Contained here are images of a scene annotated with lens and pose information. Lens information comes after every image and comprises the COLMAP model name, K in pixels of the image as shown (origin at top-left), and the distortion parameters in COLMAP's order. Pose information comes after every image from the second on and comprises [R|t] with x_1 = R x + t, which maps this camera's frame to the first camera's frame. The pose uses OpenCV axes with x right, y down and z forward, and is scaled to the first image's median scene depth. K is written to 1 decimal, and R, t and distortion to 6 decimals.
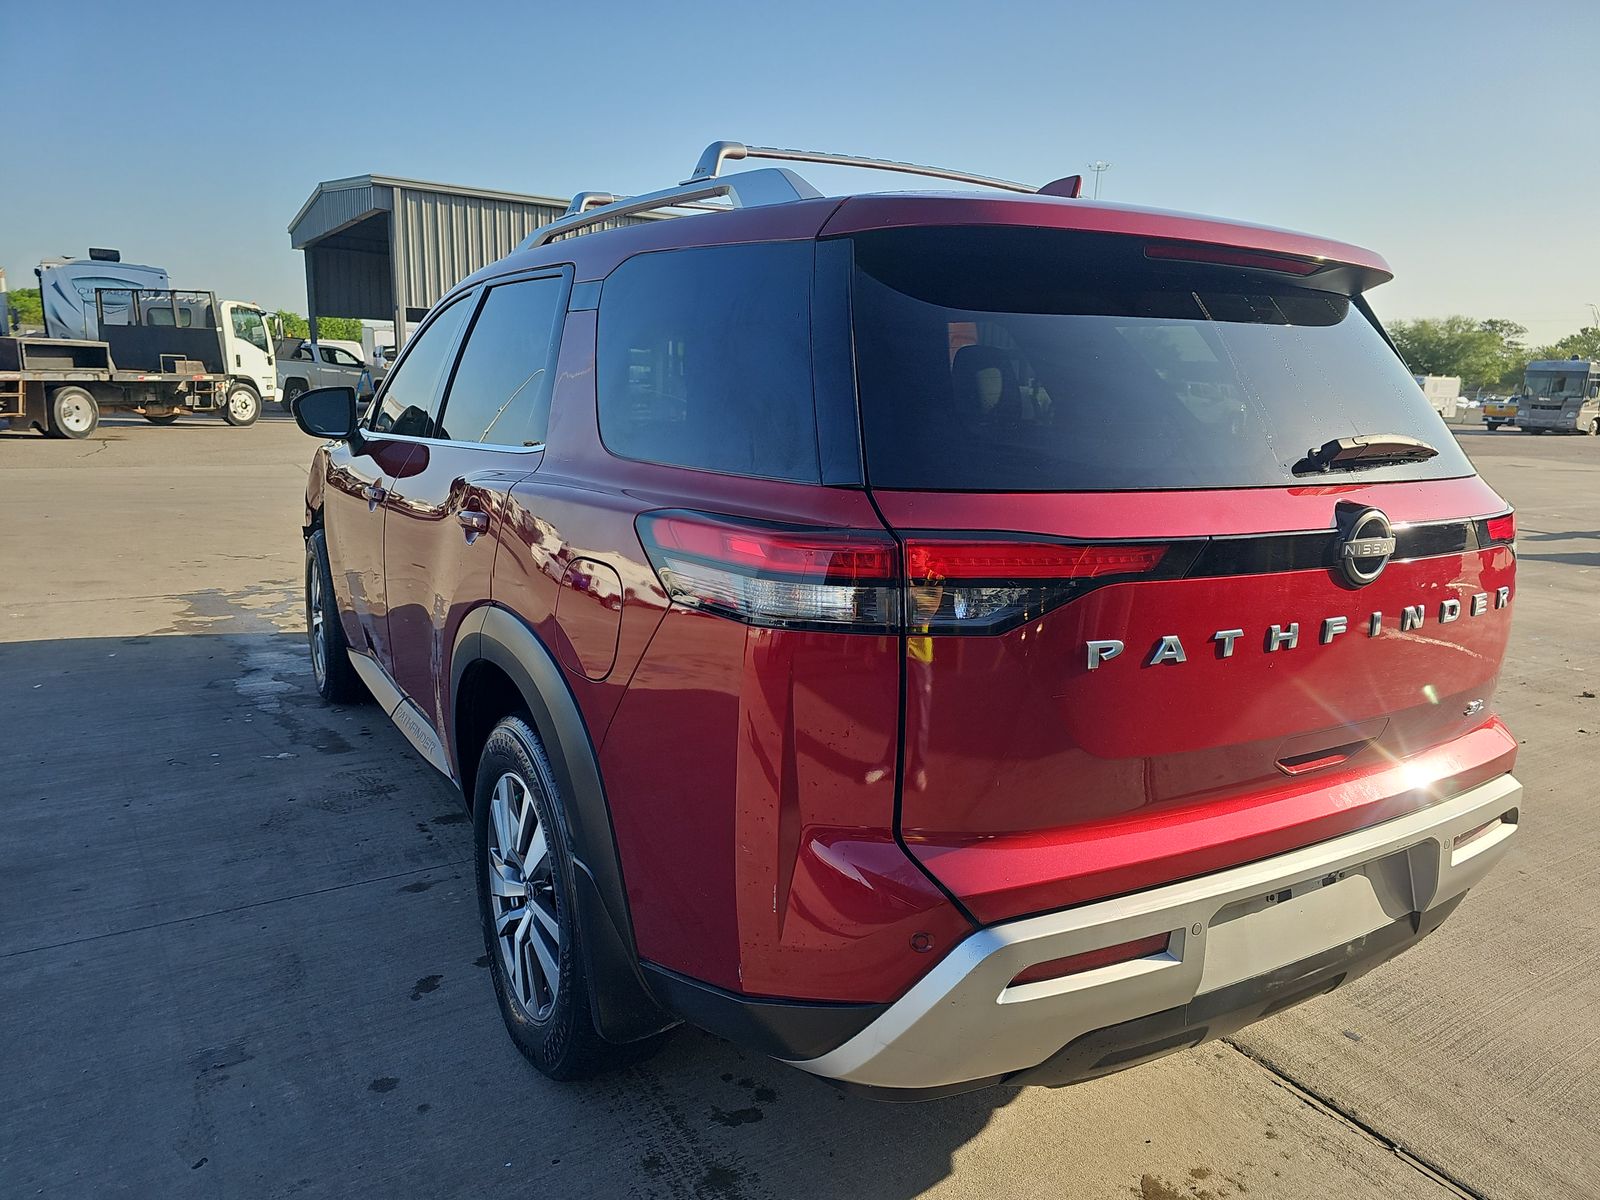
lens RADIAL K [[1074.8, 0, 800.0], [0, 1074.8, 600.0], [0, 0, 1]] dist [0.062299, -0.049158]
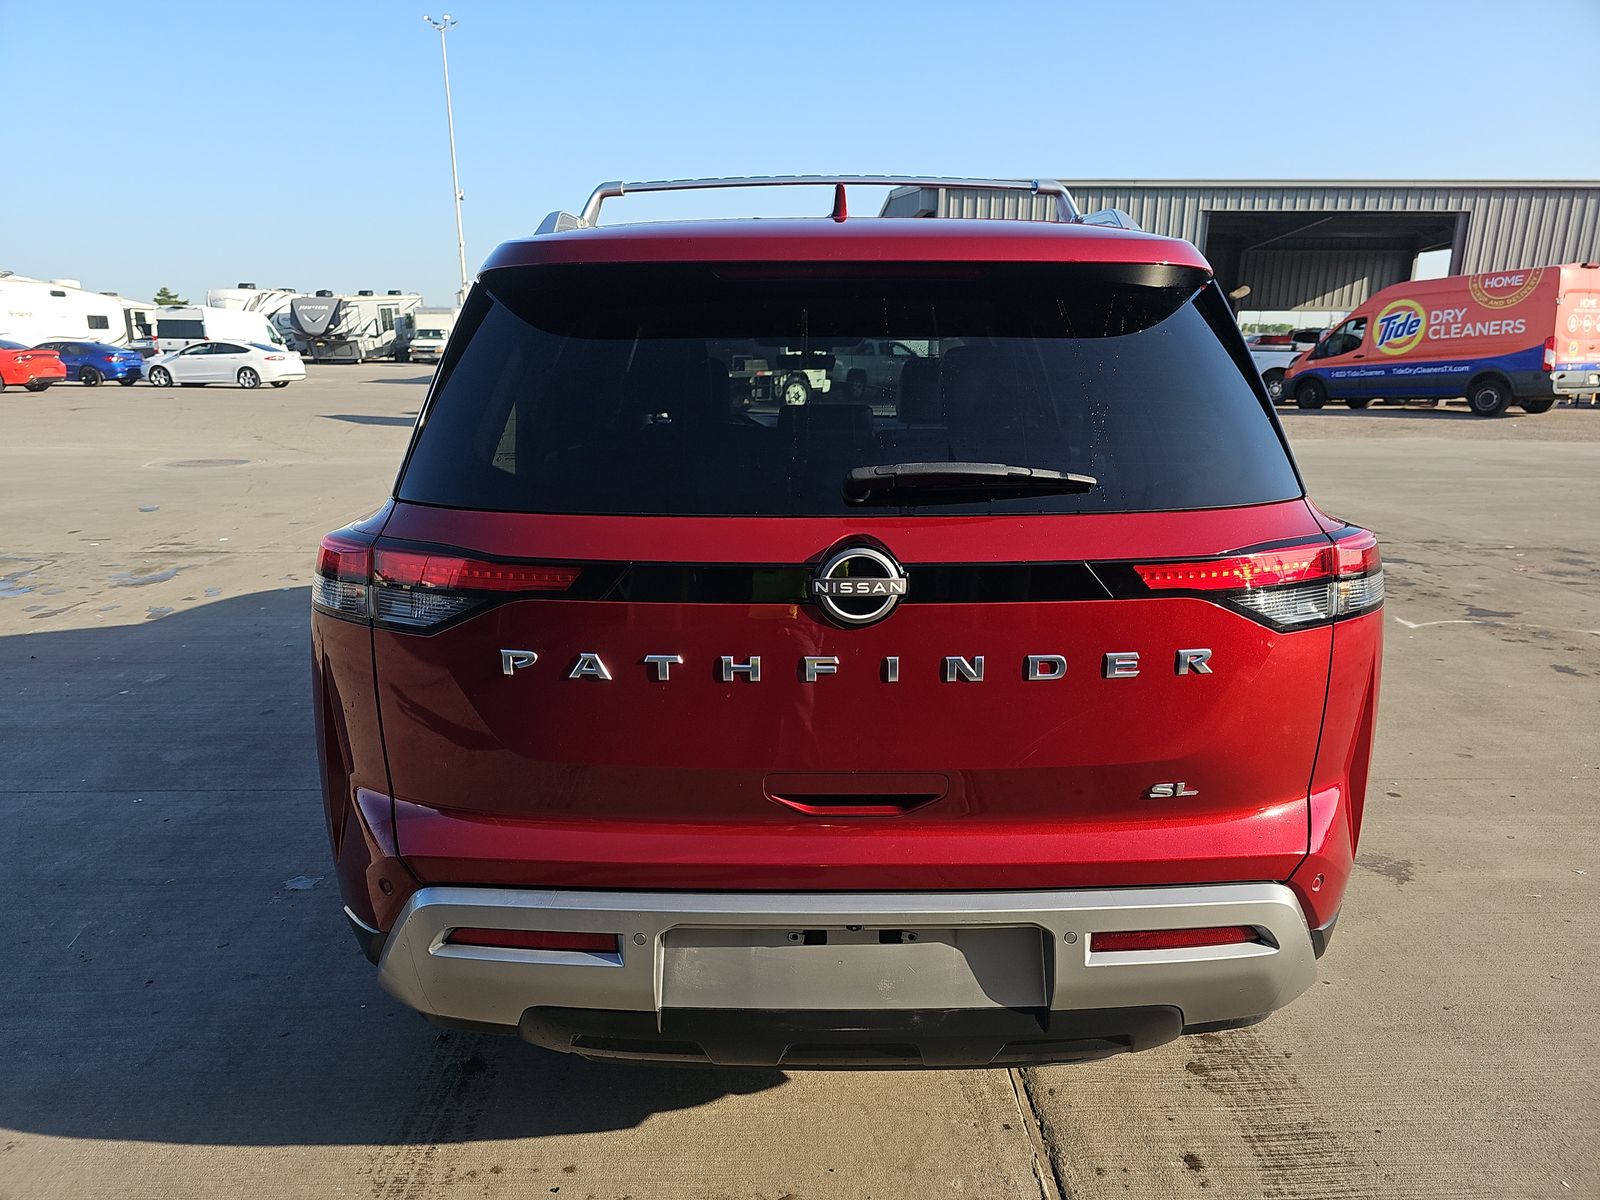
lens RADIAL K [[1072.2, 0, 802.8], [0, 1072.2, 613.7], [0, 0, 1]] dist [0.051816, -0.051754]
pose [[0.858406, 0.090909, -0.504852, 0.106600], [-0.075772, 0.995846, 0.050486, -0.007556], [0.507344, -0.005083, 0.861729, 0.020535]]
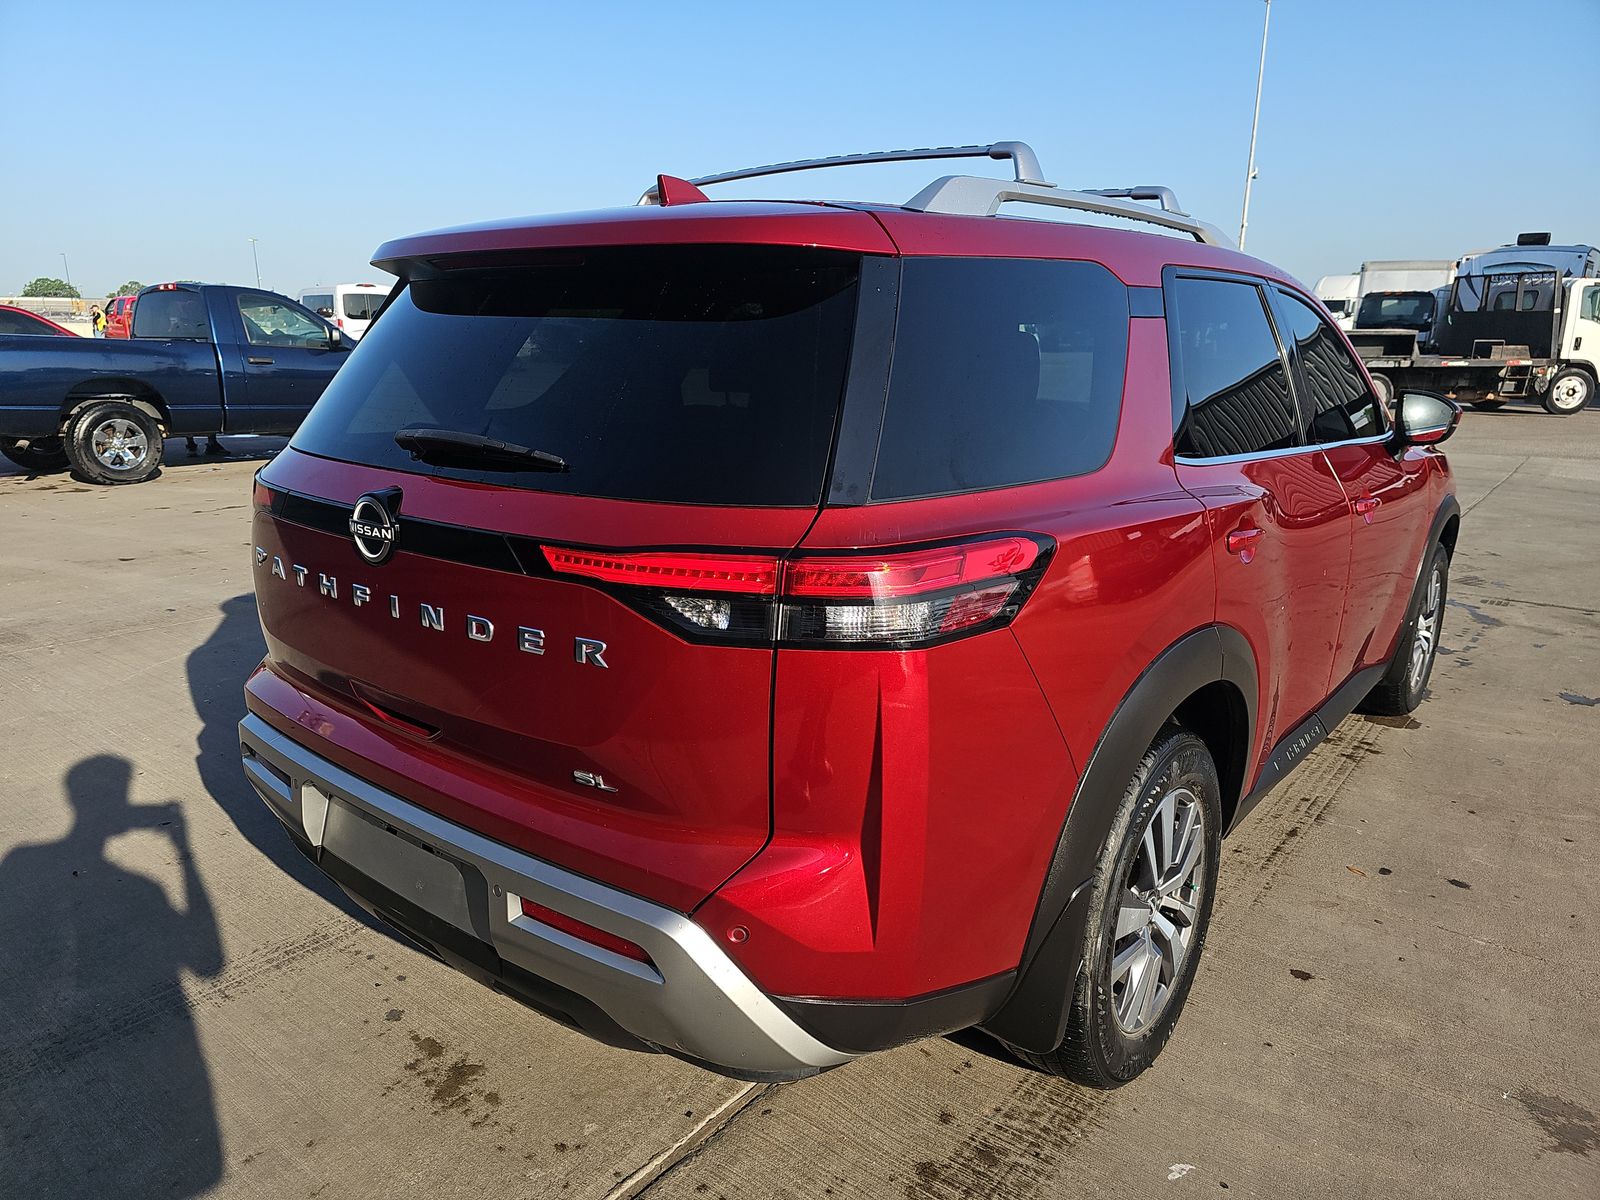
lens RADIAL K [[1072.2, 0, 802.8], [0, 1072.2, 613.7], [0, 0, 1]] dist [0.051816, -0.051754]
pose [[0.332823, 0.208265, -0.919703, 0.179484], [-0.183030, 0.971026, 0.153651, -0.021944], [0.925056, 0.117195, 0.361299, 0.103500]]
